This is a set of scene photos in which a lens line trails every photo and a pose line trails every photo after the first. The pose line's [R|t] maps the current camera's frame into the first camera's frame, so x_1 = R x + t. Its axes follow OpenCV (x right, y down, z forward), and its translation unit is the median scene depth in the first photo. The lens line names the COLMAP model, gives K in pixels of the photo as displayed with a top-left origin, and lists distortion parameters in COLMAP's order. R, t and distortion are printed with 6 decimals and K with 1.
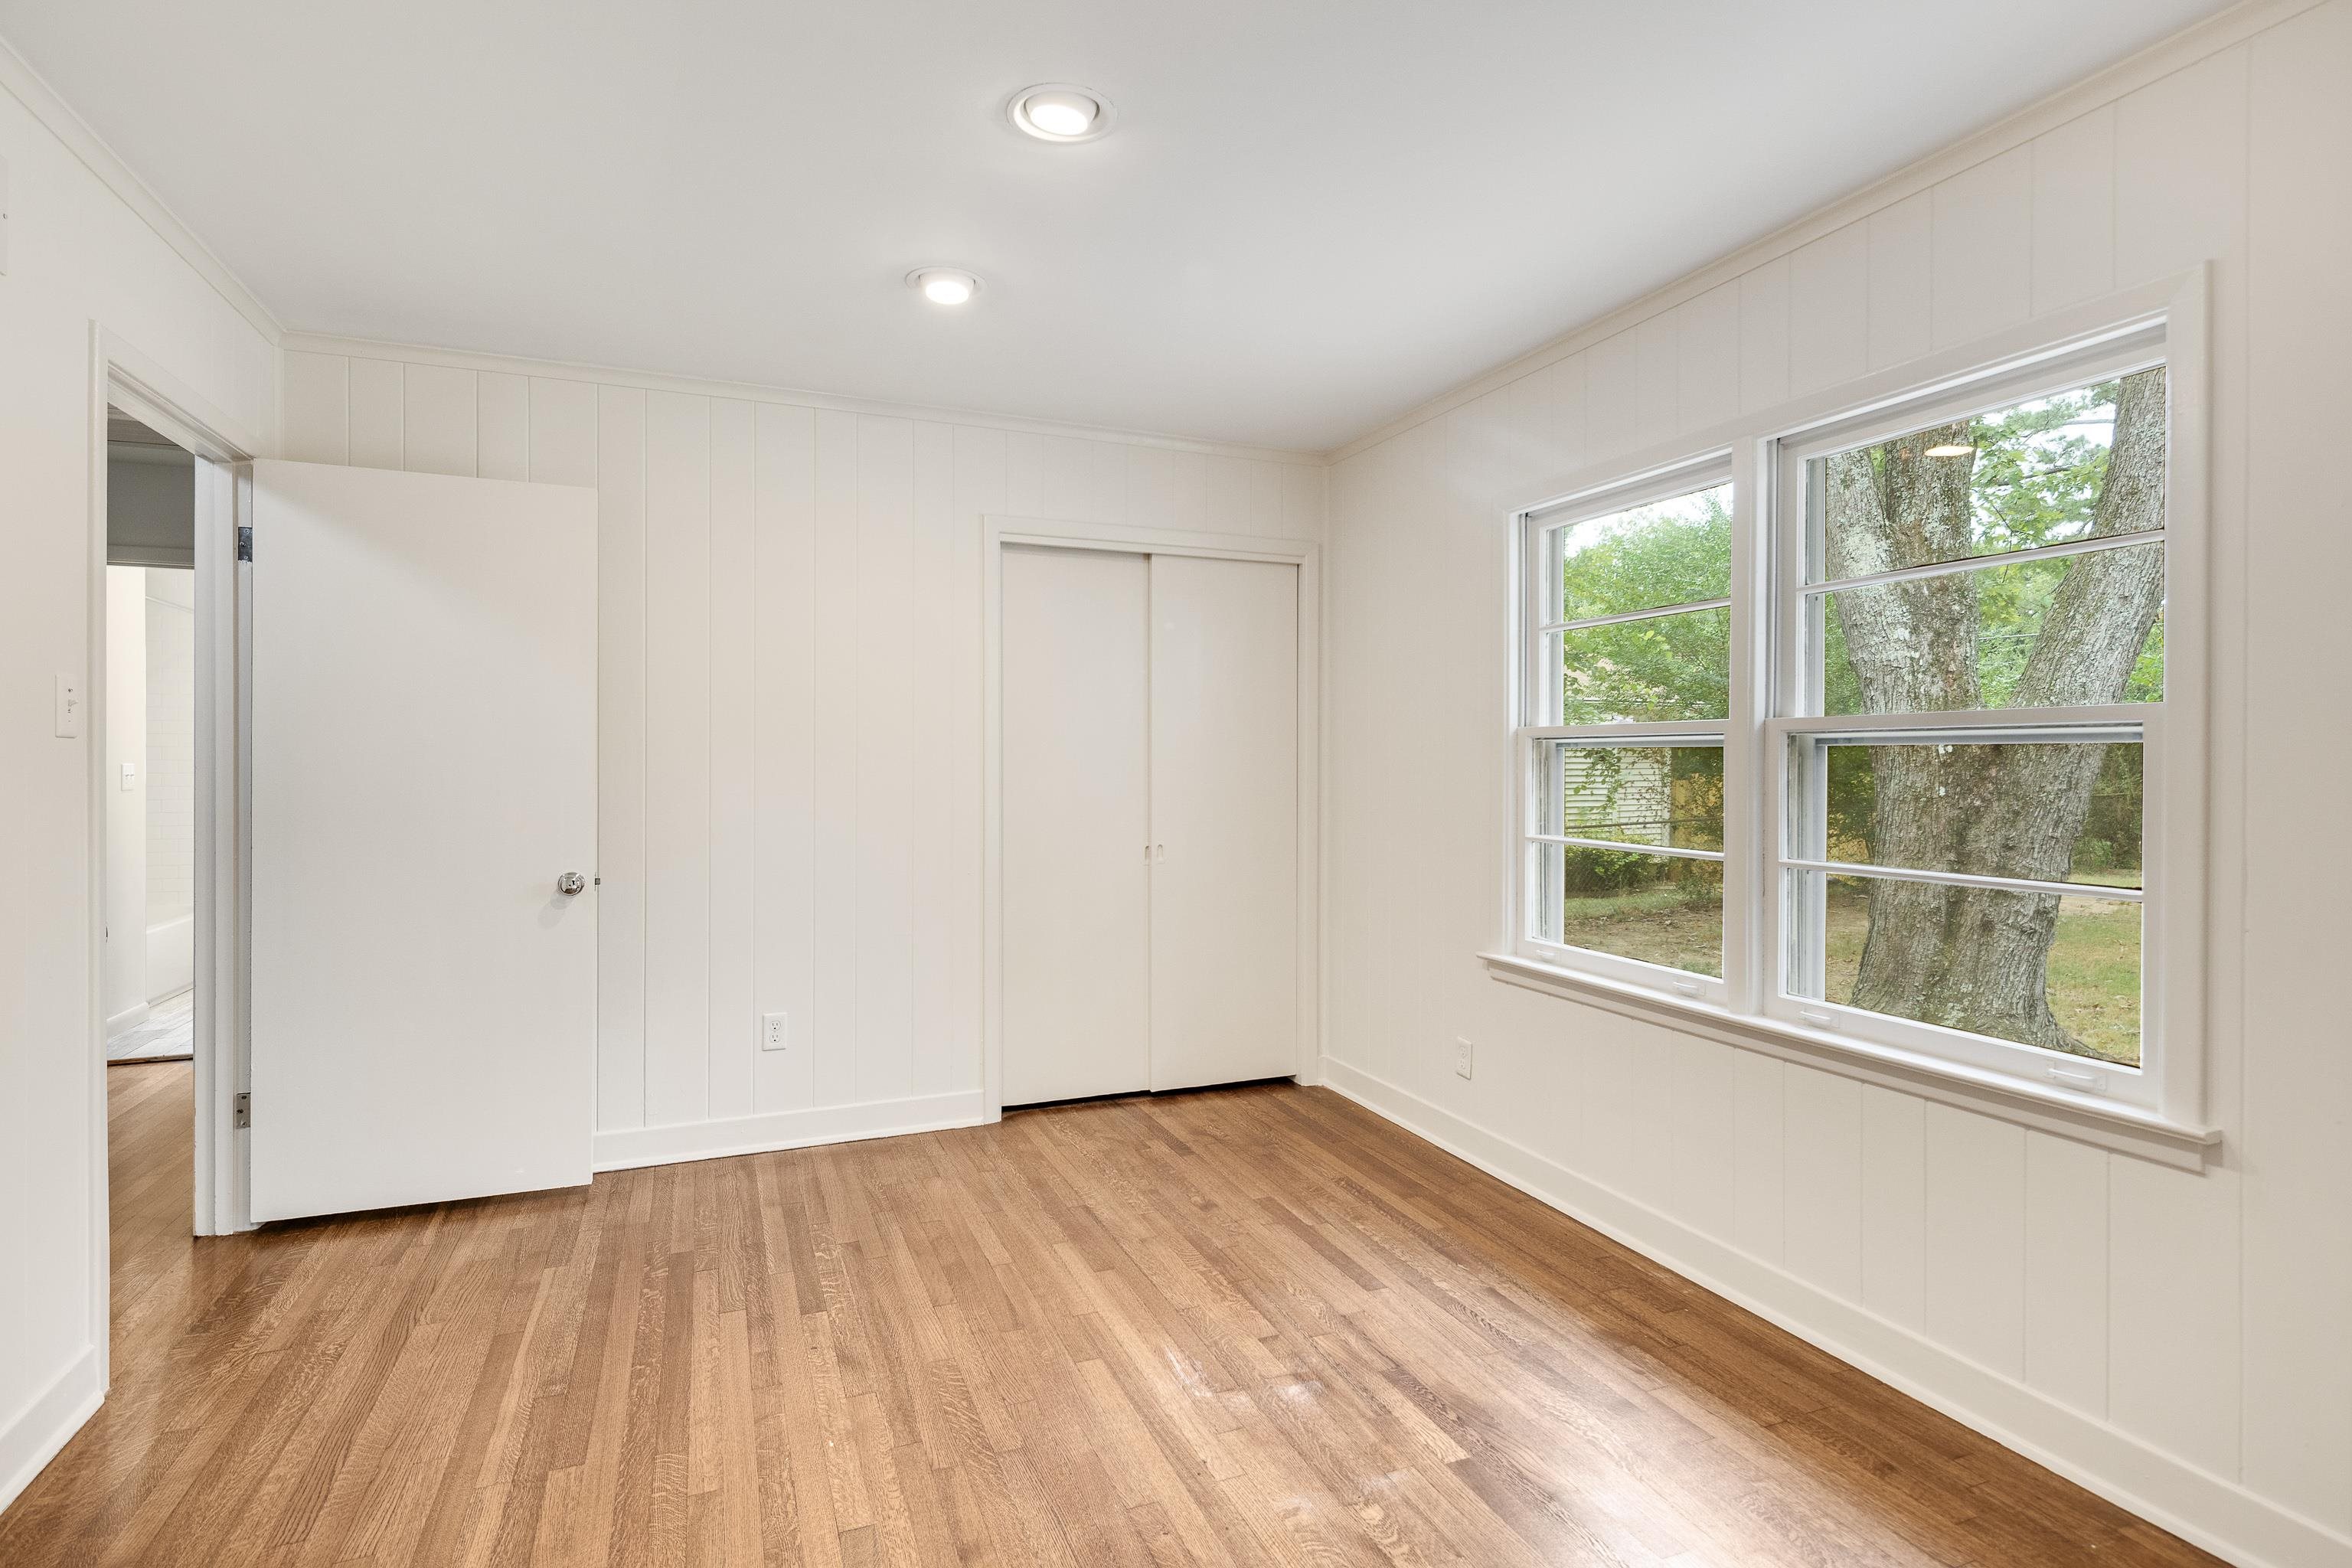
lens RADIAL K [[1146.4, 0, 1170.1], [0, 1146.4, 764.7], [0, 0, 1]] dist [0.000996, -0.001583]
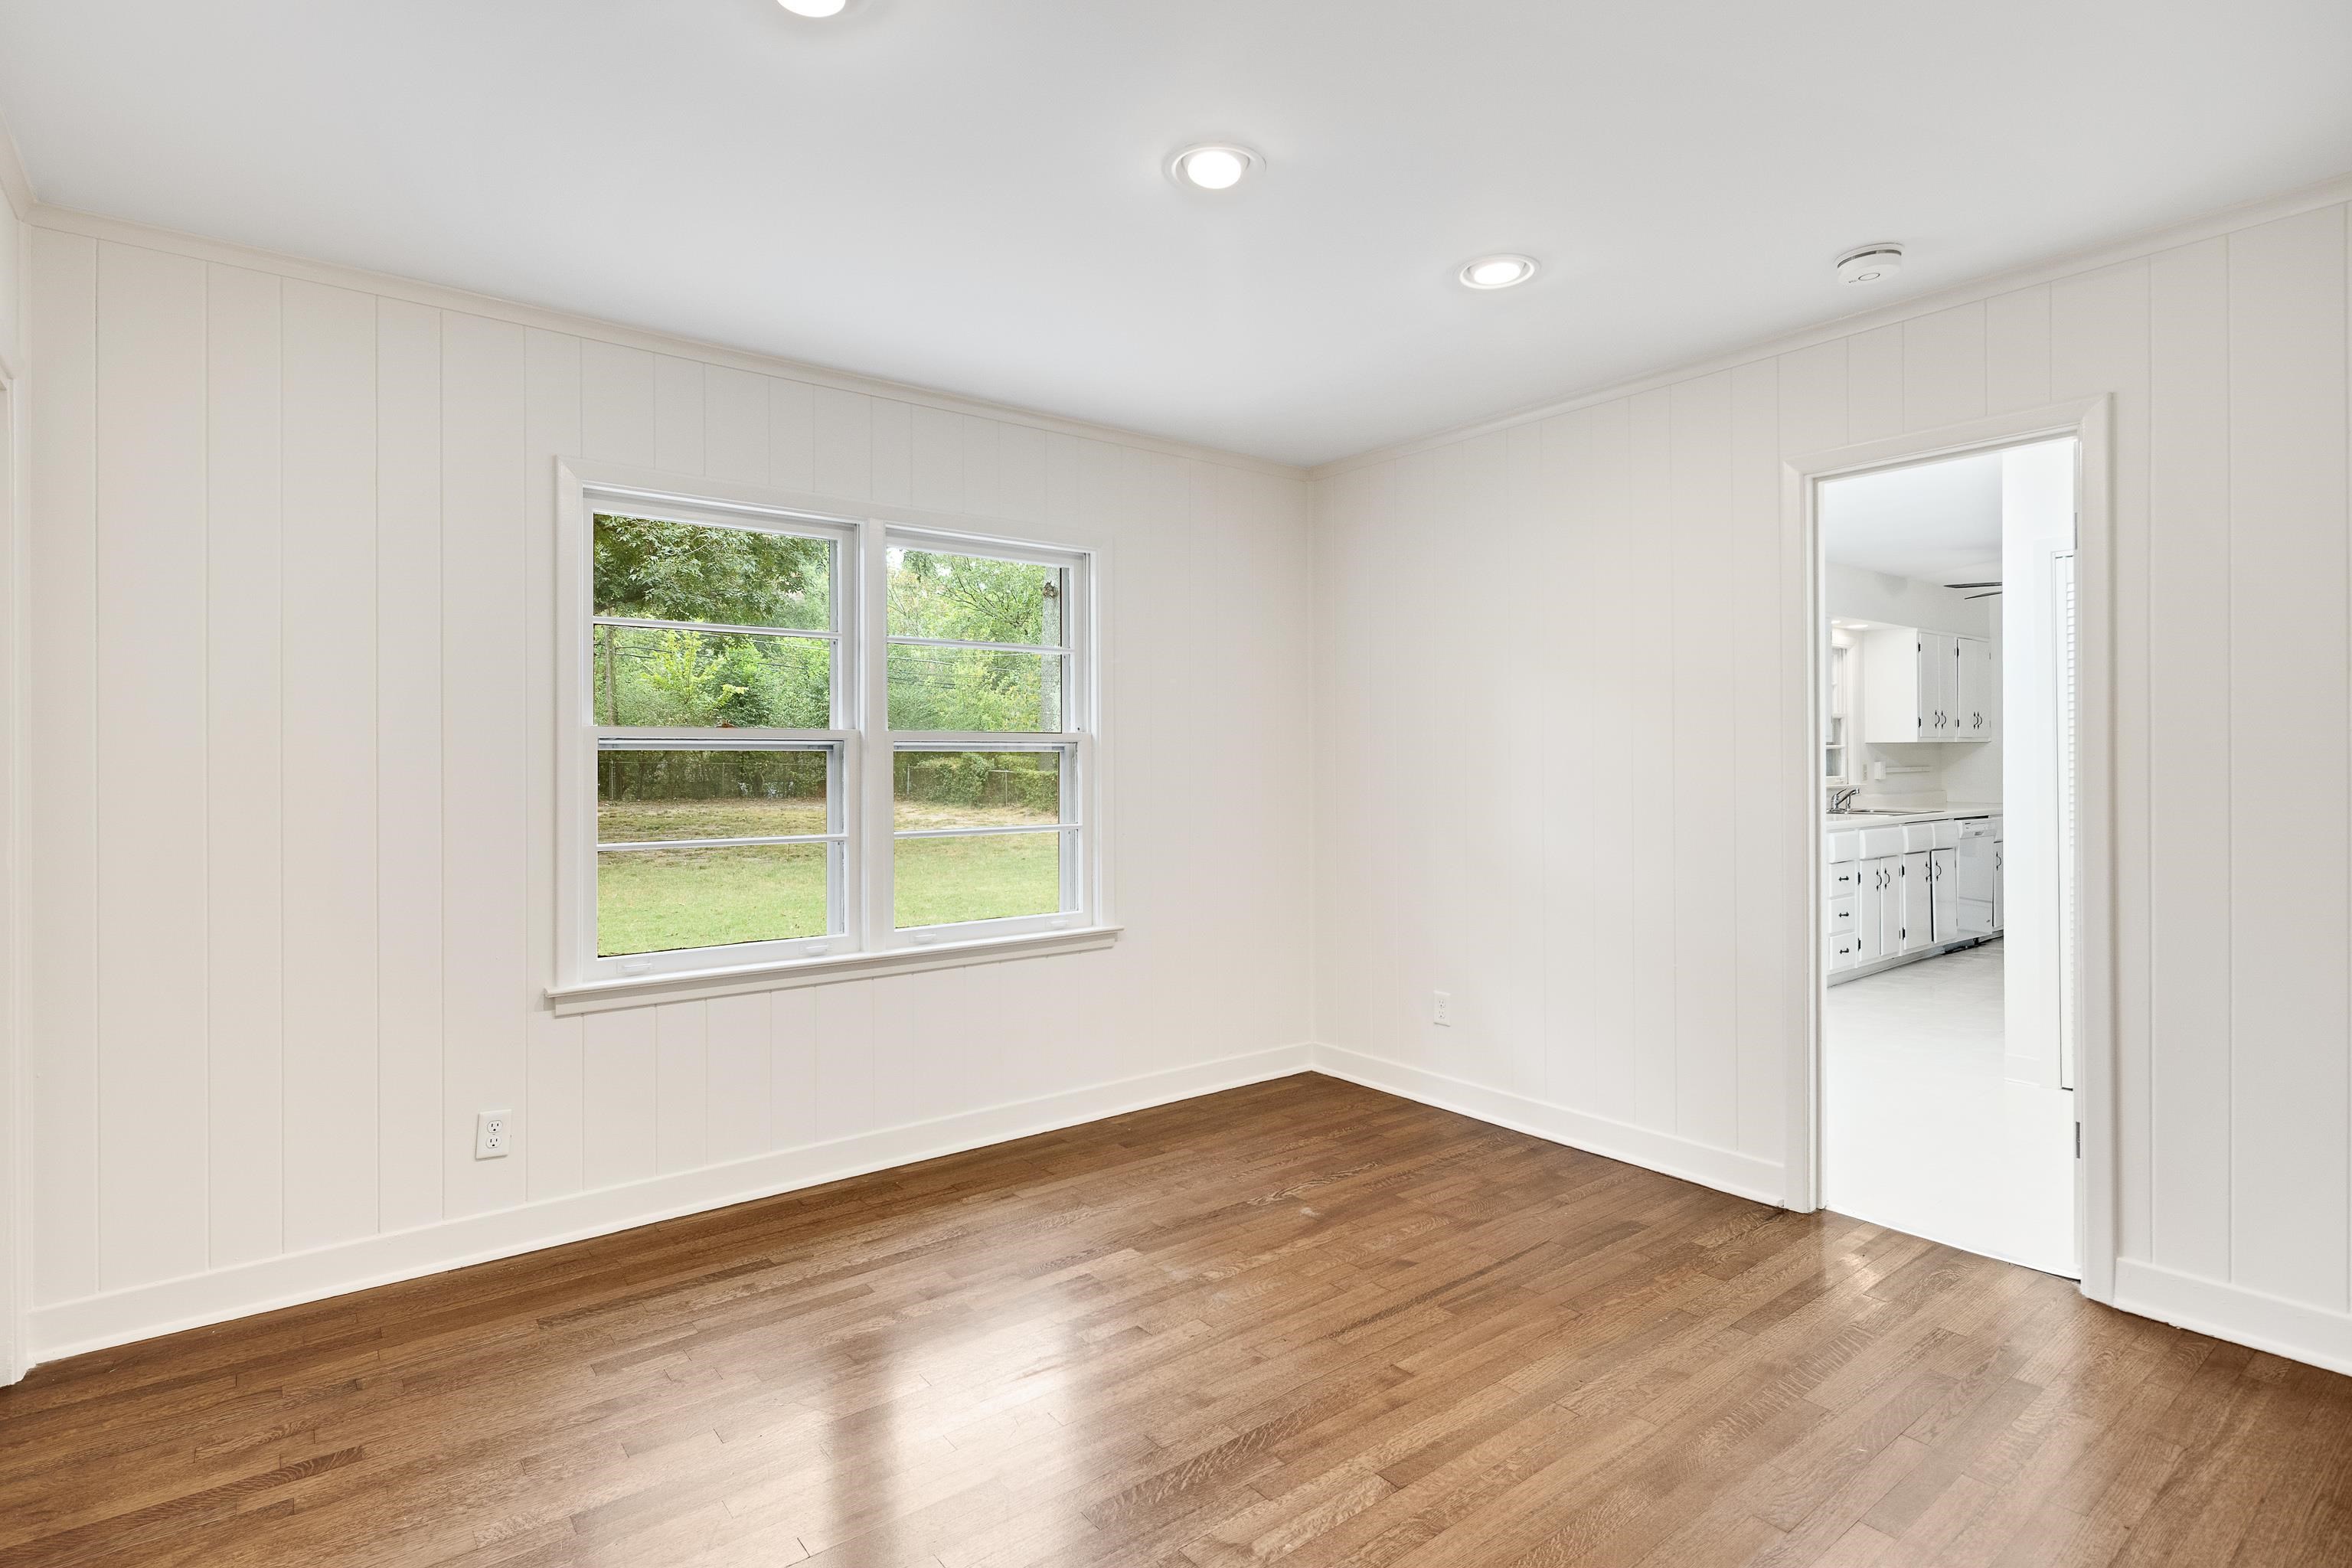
lens RADIAL K [[1146.4, 0, 1170.1], [0, 1146.4, 764.7], [0, 0, 1]] dist [0.000996, -0.001583]
pose [[-0.270013, -0.006256, 0.962836, -0.669784], [0.006480, 0.999944, 0.008314, -0.005266], [-0.962835, 0.008484, -0.269958, 0.797070]]
